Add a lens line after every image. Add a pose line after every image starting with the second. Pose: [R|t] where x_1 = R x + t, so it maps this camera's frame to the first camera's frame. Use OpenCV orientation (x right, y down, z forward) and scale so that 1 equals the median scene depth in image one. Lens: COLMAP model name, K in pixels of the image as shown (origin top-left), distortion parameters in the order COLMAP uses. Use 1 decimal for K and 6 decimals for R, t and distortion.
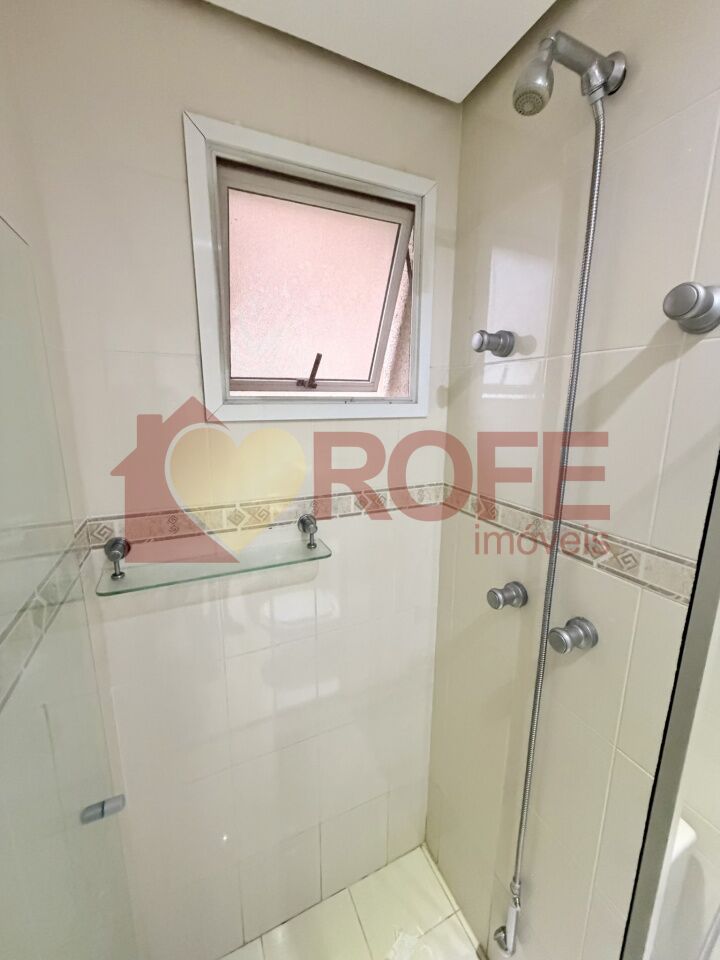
lens RADIAL K [[380.9, 0, 363.8], [0, 380.9, 477.5], [0, 0, 1]] dist [-0.003540, 0.001053]
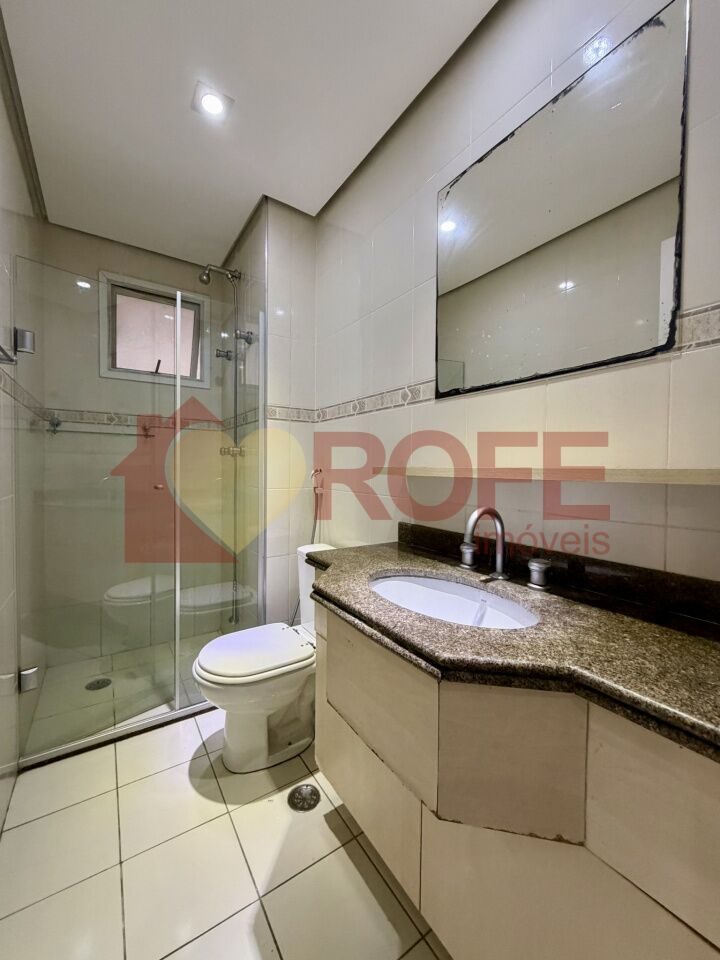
lens RADIAL K [[380.9, 0, 361.9], [0, 380.9, 477.2], [0, 0, 1]] dist [-0.003540, 0.001053]
pose [[0.985575, -0.001092, 0.169235, 0.759054], [0.030690, 0.984553, -0.172376, 0.873000], [-0.166433, 0.175084, 0.970384, -1.410288]]
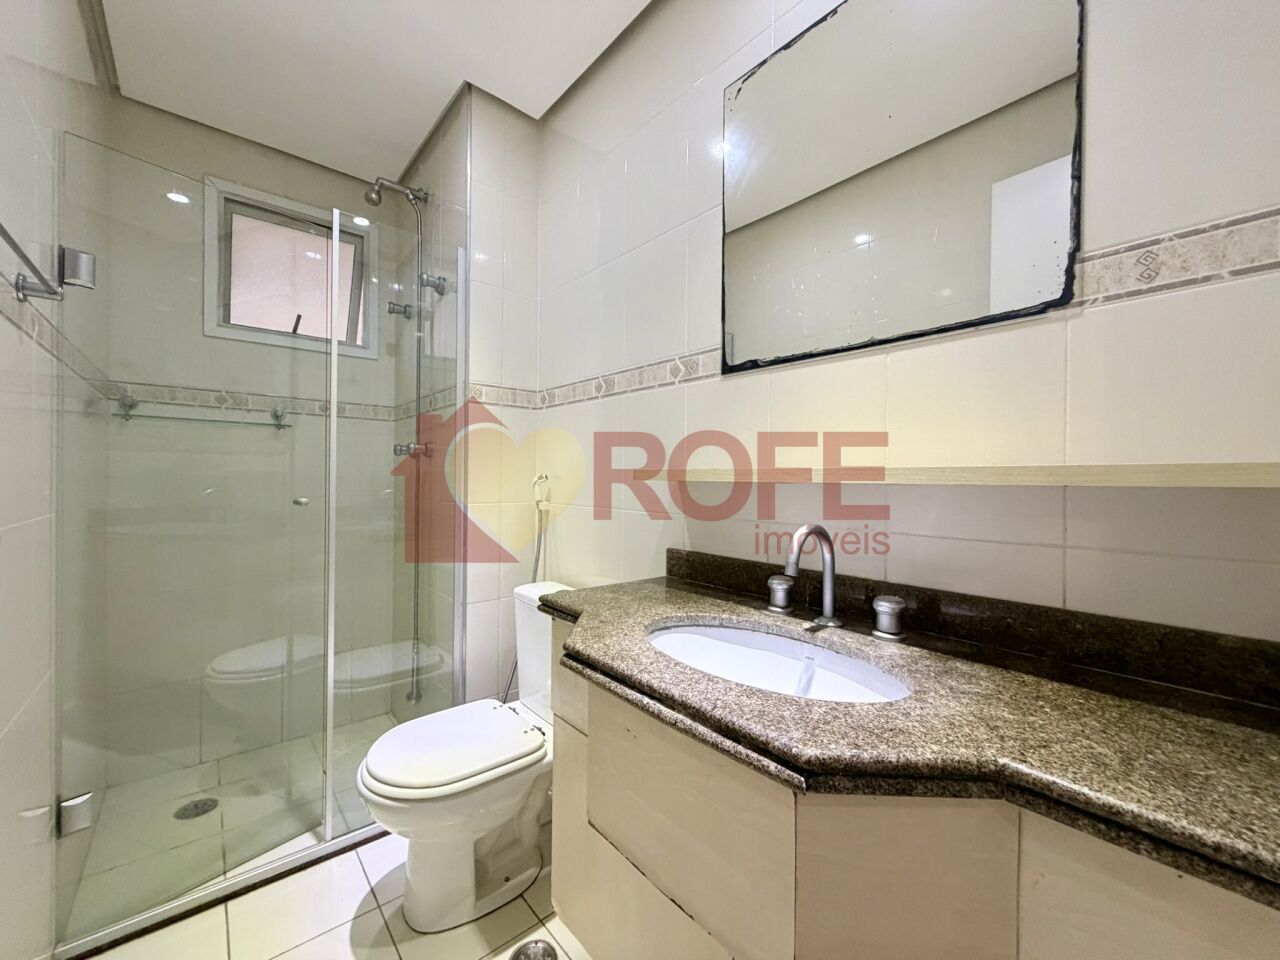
lens RADIAL K [[507.9, 0, 640.1], [0, 507.9, 481.4], [0, 0, 1]] dist [-0.003540, 0.001053]
pose [[0.959101, 0.001311, 0.283062, 0.687159], [0.053280, 0.981280, -0.185072, 0.867829], [-0.278006, 0.192585, 0.941076, -1.299551]]
